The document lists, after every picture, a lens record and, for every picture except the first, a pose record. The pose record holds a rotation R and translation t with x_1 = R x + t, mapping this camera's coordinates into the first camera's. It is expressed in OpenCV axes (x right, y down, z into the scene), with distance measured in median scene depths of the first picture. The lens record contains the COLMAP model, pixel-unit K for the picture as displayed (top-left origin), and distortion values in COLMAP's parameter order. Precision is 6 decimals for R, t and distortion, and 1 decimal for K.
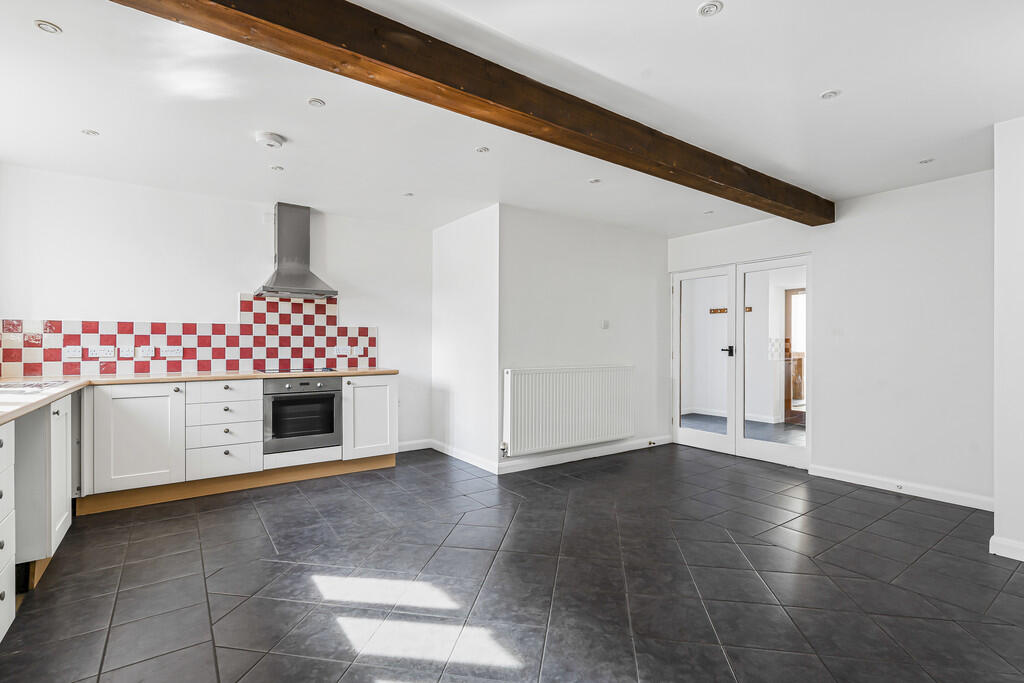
lens RADIAL K [[482.9, 0, 512.0], [0, 482.9, 341.5], [0, 0, 1]] dist [-0.001279, -0.000159]
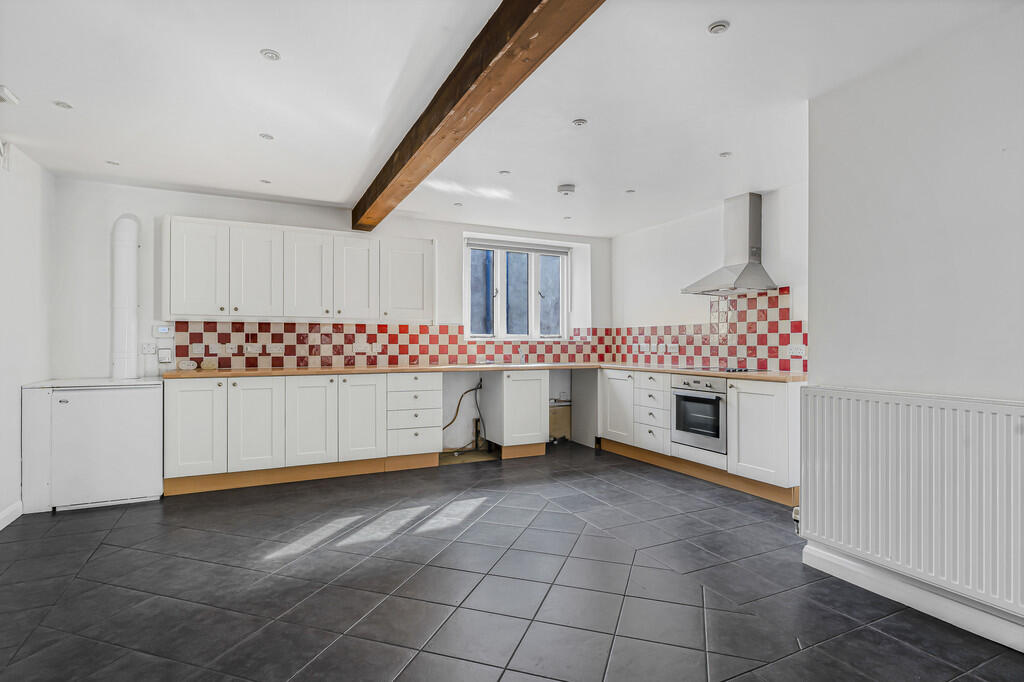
lens RADIAL K [[519.7, 0, 512.0], [0, 519.7, 341.0], [0, 0, 1]] dist [0.001112, 0.000086]
pose [[-0.166965, -0.003916, -0.985955, 0.694354], [0.006638, 0.999965, -0.005096, 0.005509], [0.985940, -0.007396, -0.166933, 0.797722]]
